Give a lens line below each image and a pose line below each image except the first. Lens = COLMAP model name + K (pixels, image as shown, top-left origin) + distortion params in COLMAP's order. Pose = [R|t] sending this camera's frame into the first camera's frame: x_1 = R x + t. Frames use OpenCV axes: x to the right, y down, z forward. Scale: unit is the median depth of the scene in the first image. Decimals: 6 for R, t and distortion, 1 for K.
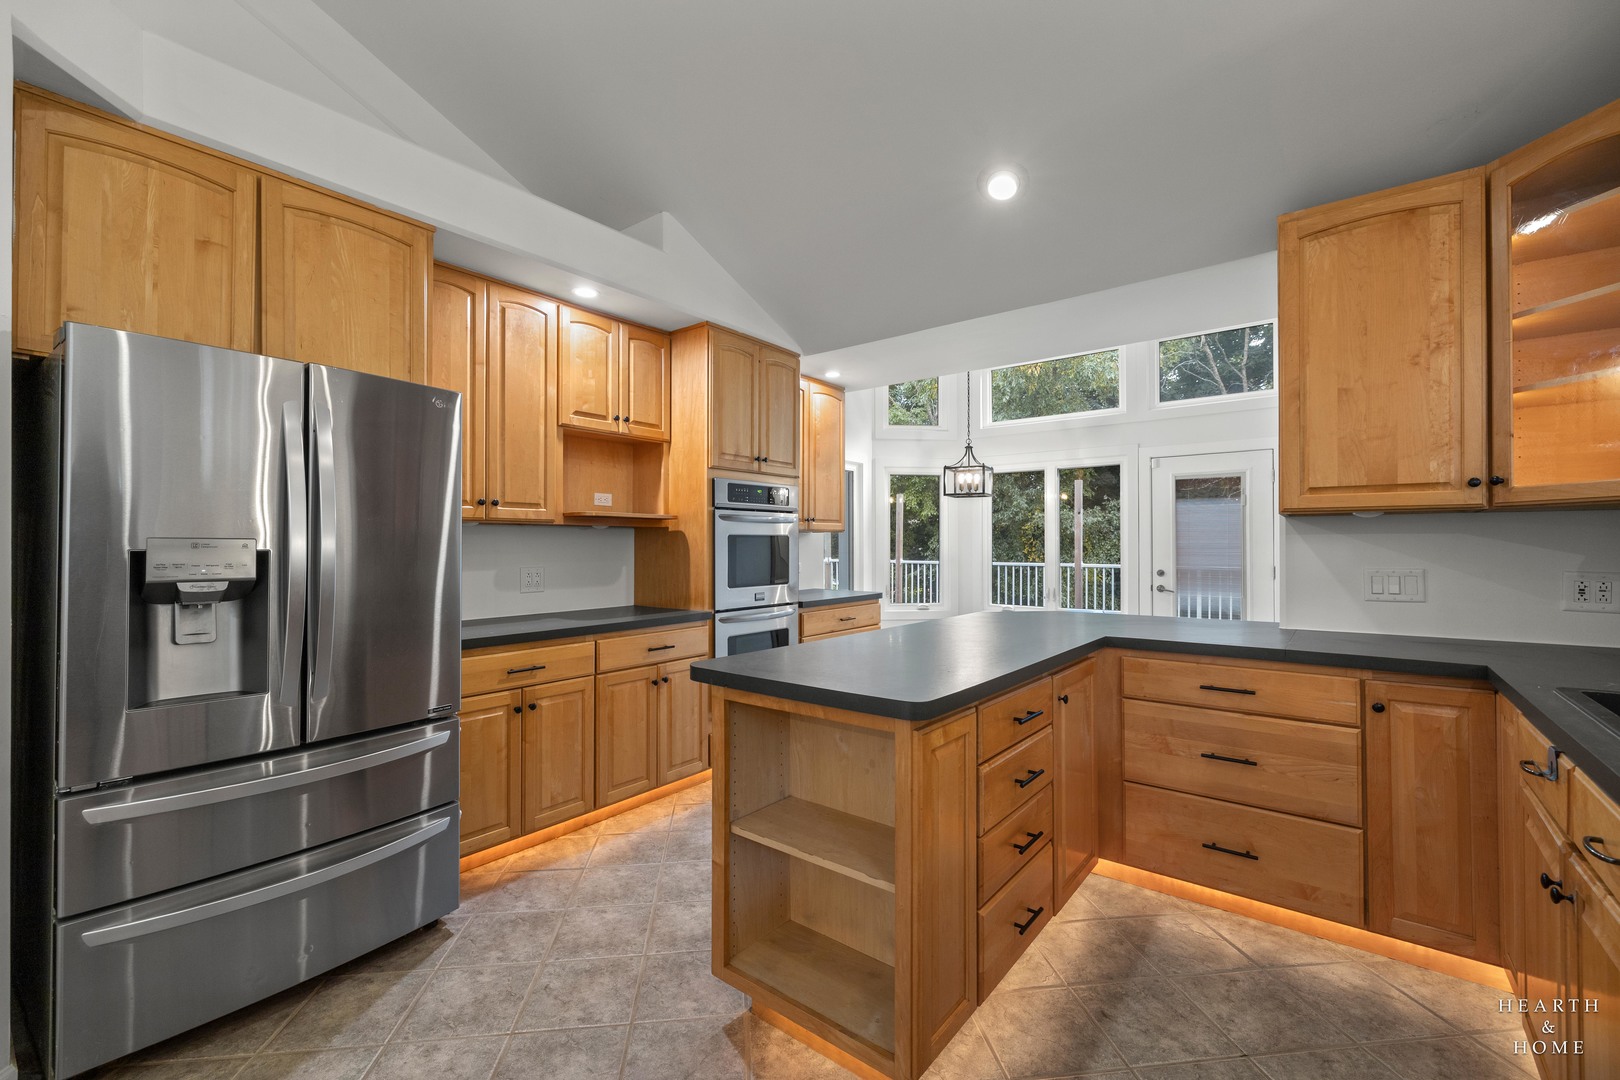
lens RADIAL K [[683.3, 0, 814.7], [0, 683.3, 542.2], [0, 0, 1]] dist [0.003519, 0.000247]
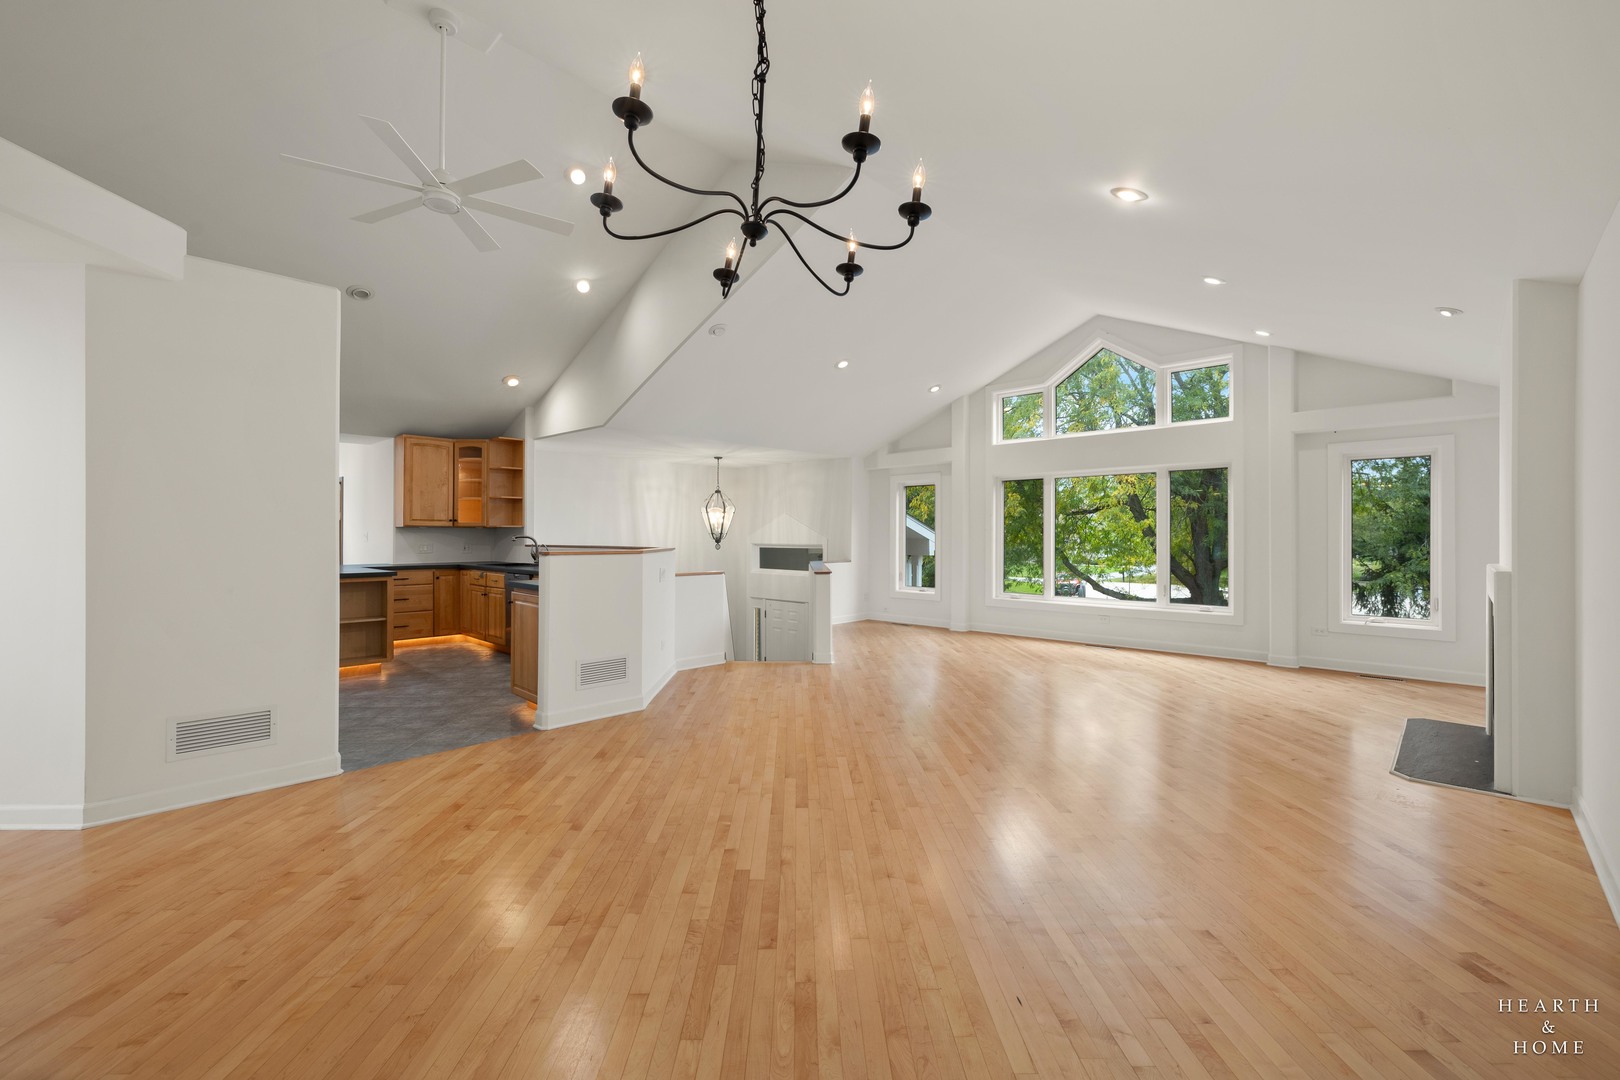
lens RADIAL K [[683.3, 0, 815.3], [0, 683.3, 535.7], [0, 0, 1]] dist [0.003519, 0.000247]
pose [[0.097574, 0.004049, 0.995220, -2.197875], [-0.009049, 0.999954, -0.003181, -0.005664], [-0.995187, -0.008695, 0.097607, -1.174274]]
